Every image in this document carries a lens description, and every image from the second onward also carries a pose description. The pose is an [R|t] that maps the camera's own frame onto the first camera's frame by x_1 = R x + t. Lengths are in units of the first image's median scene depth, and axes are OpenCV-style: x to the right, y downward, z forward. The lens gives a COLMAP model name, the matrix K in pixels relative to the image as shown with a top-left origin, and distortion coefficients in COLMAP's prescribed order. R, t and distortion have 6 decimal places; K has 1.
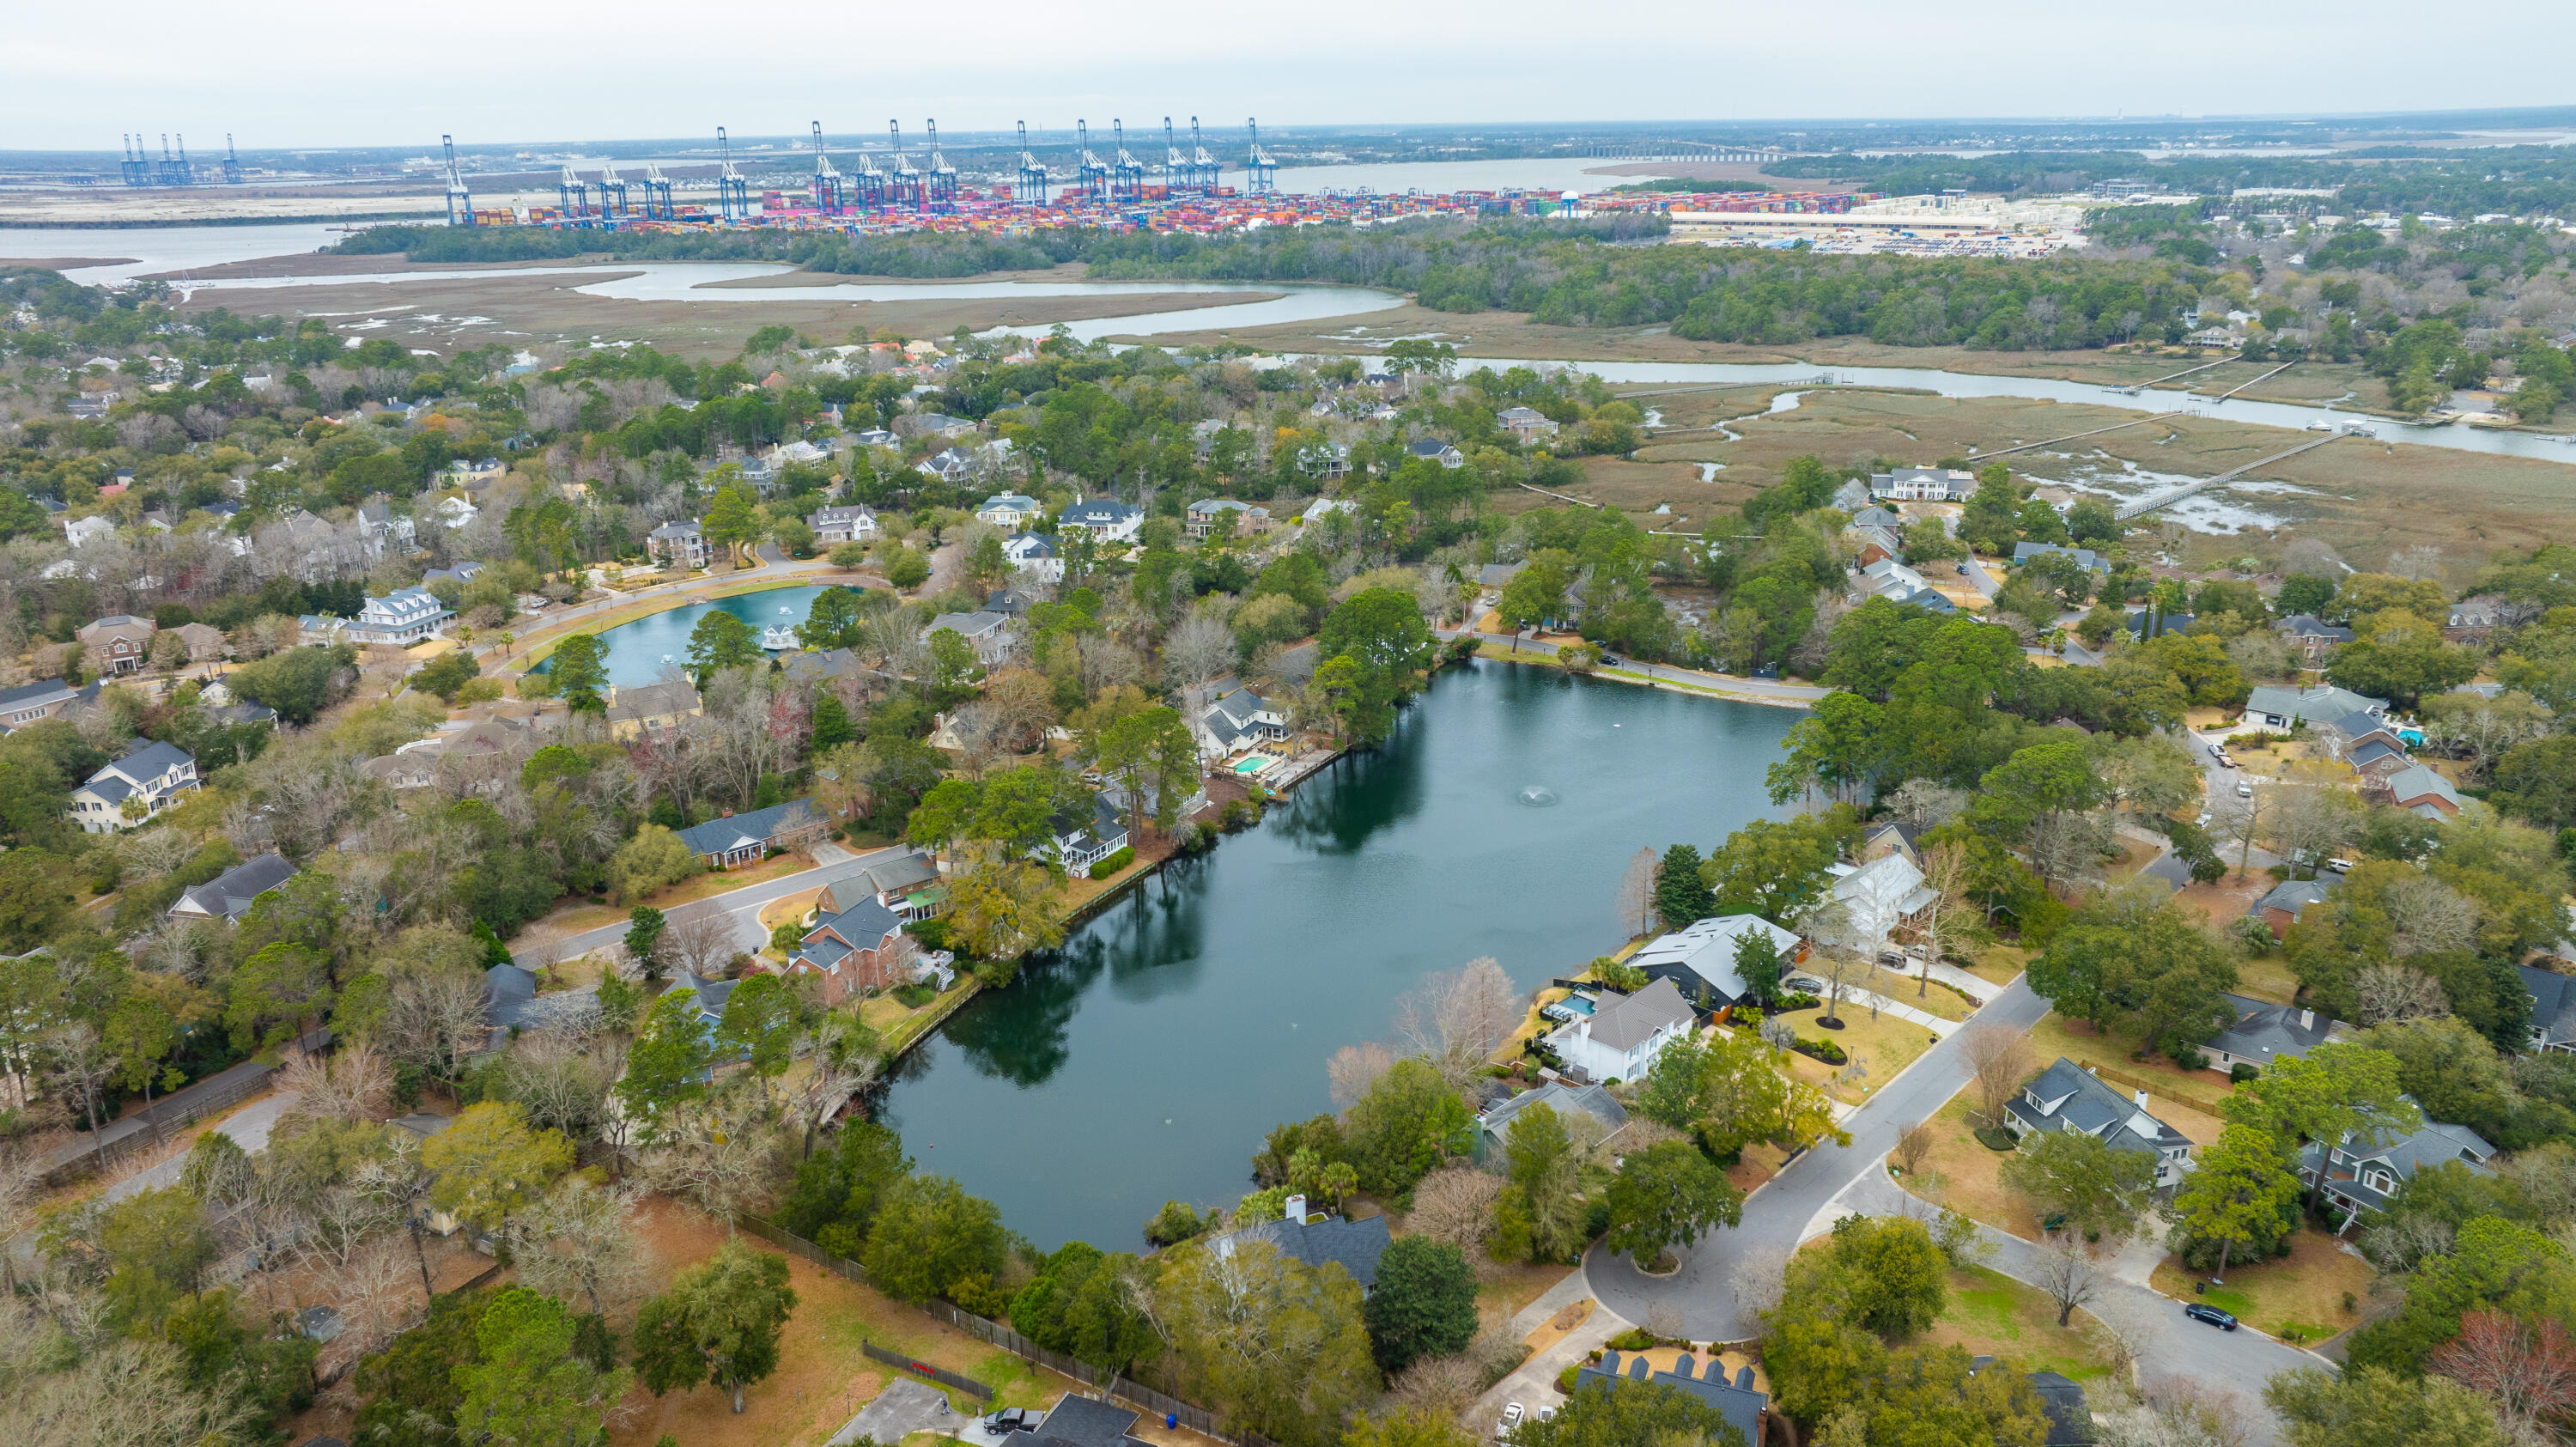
lens RADIAL K [[1784.2, 0, 1288.0], [0, 1784.2, 723.5], [0, 0, 1]] dist [-0.012960, -0.006622]
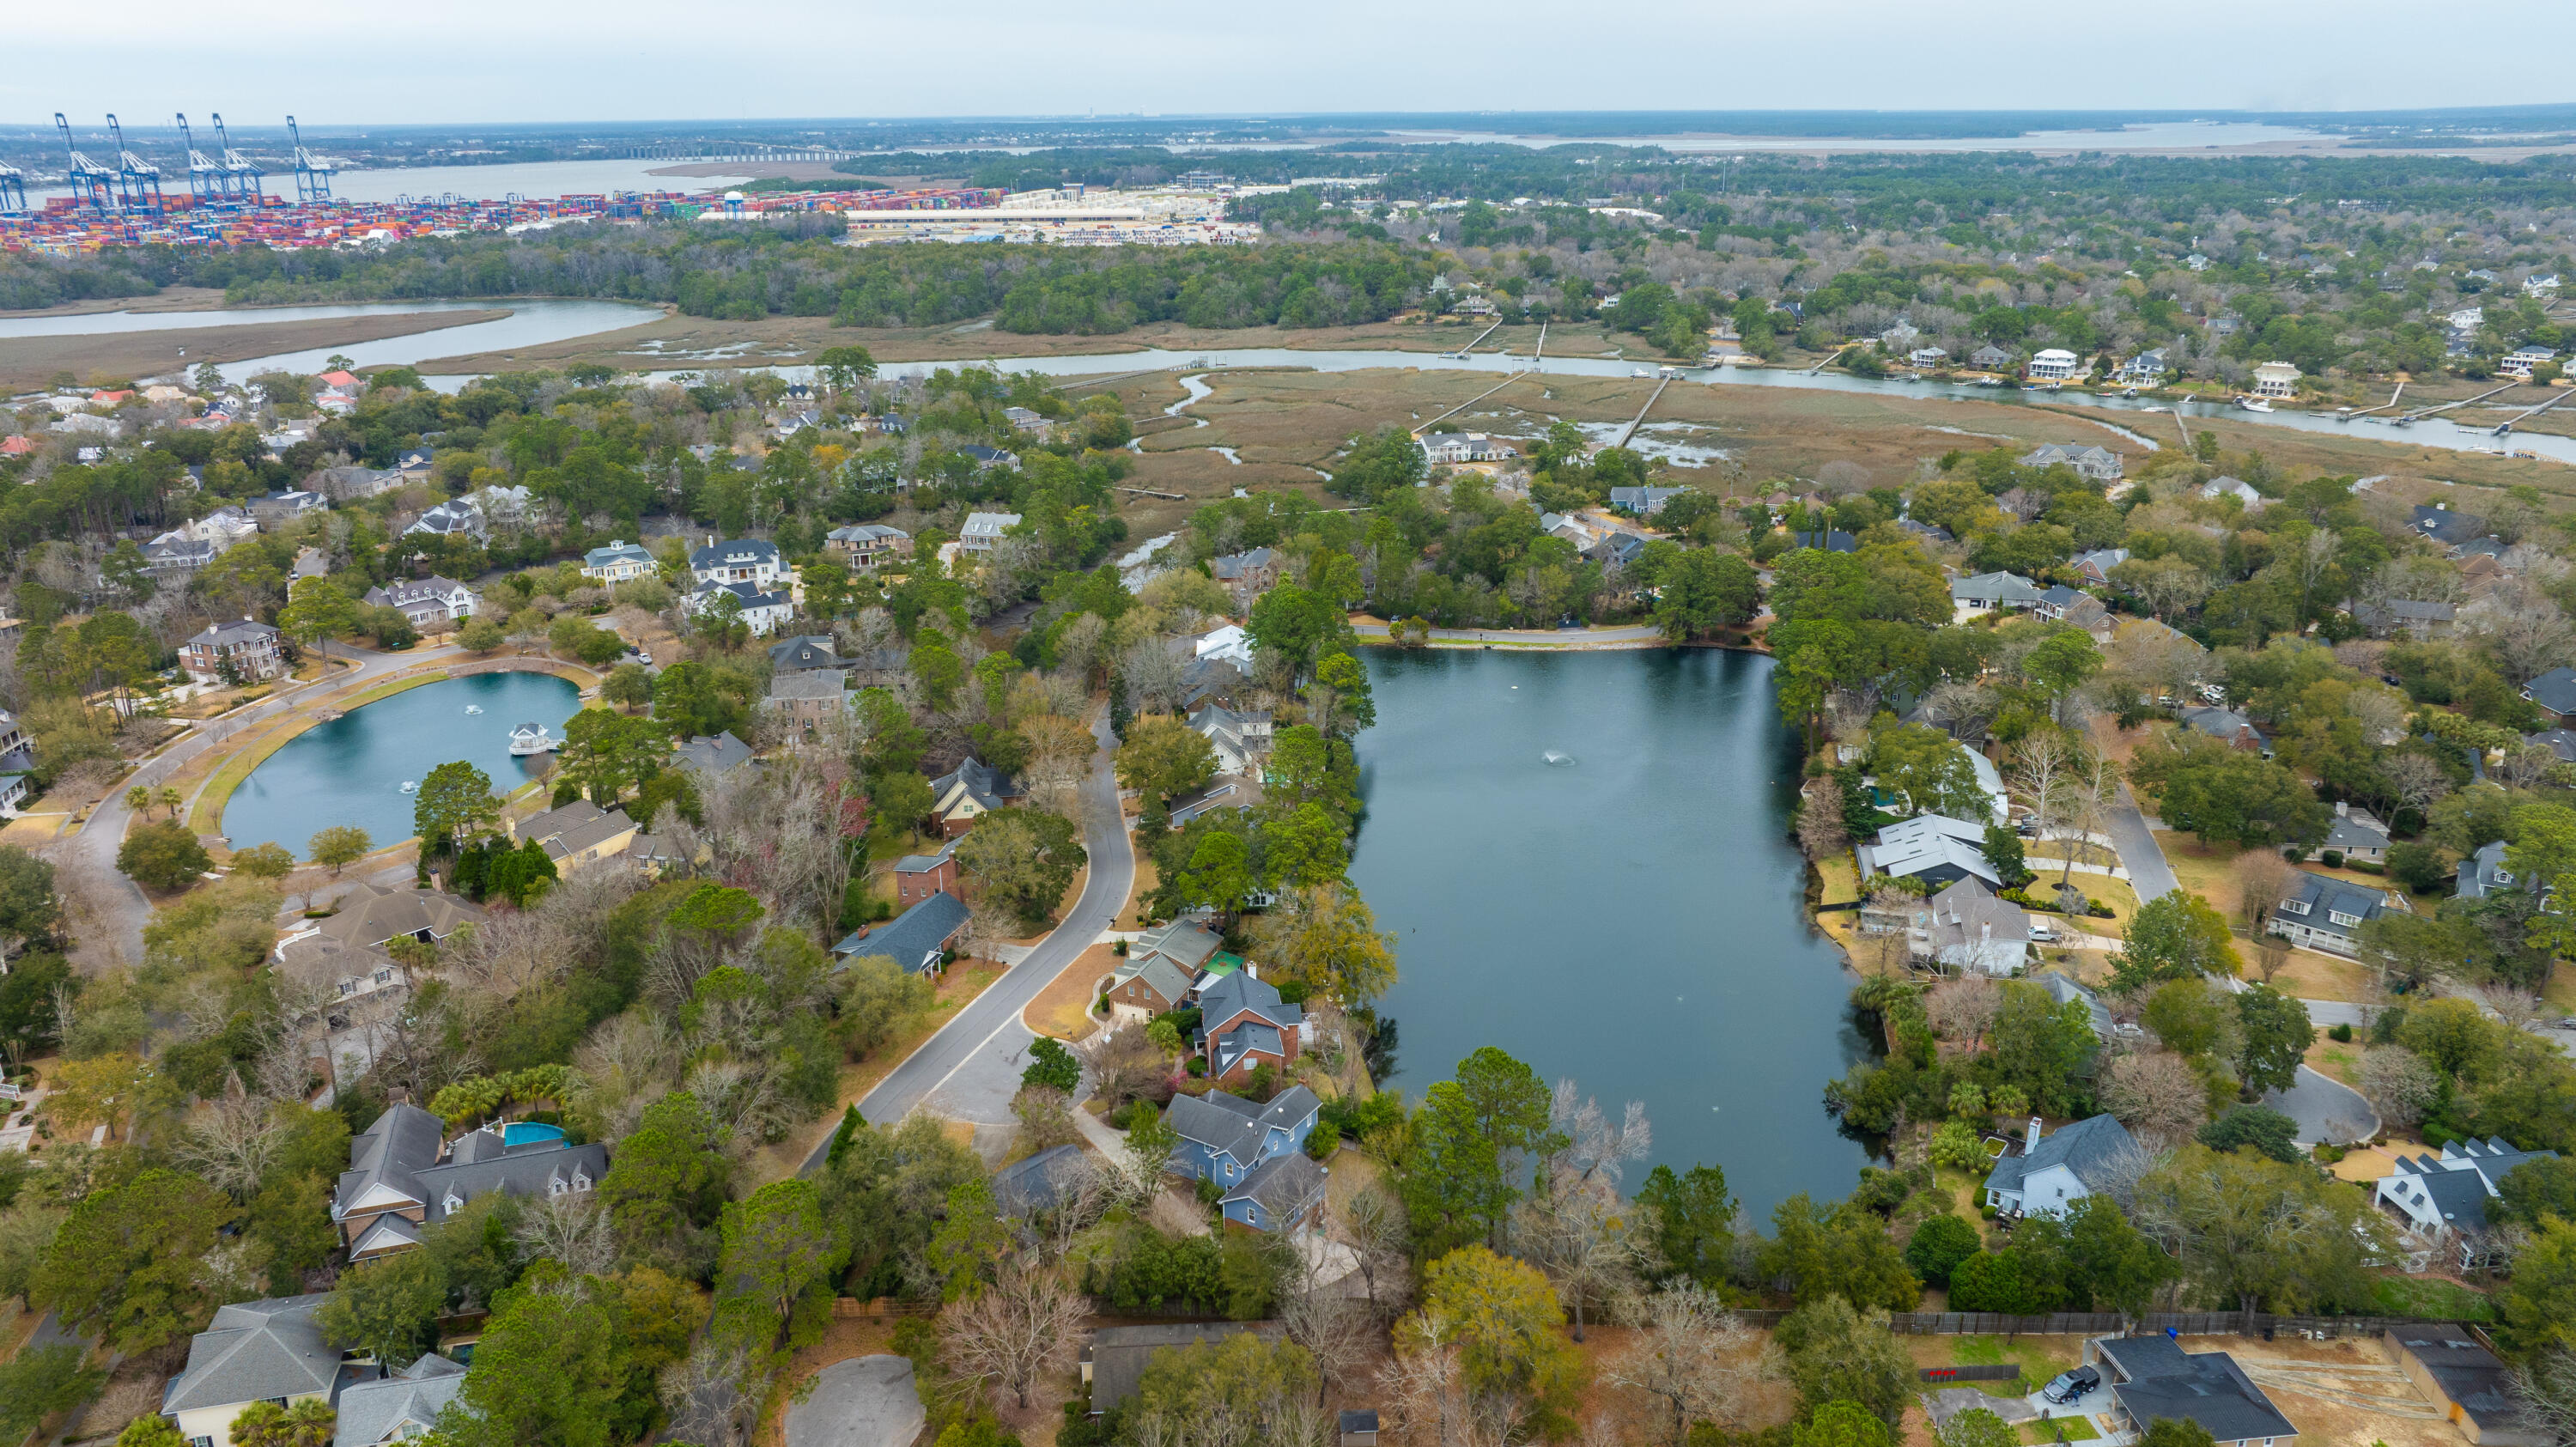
lens RADIAL K [[1796.1, 0, 1288.0], [0, 1796.1, 723.5], [0, 0, 1]] dist [-0.061204, 0.079999]
pose [[0.868479, -0.153584, 0.471335, -0.097933], [0.153602, 0.987374, 0.038708, -0.008821], [-0.471329, 0.038781, 0.881104, 0.029471]]
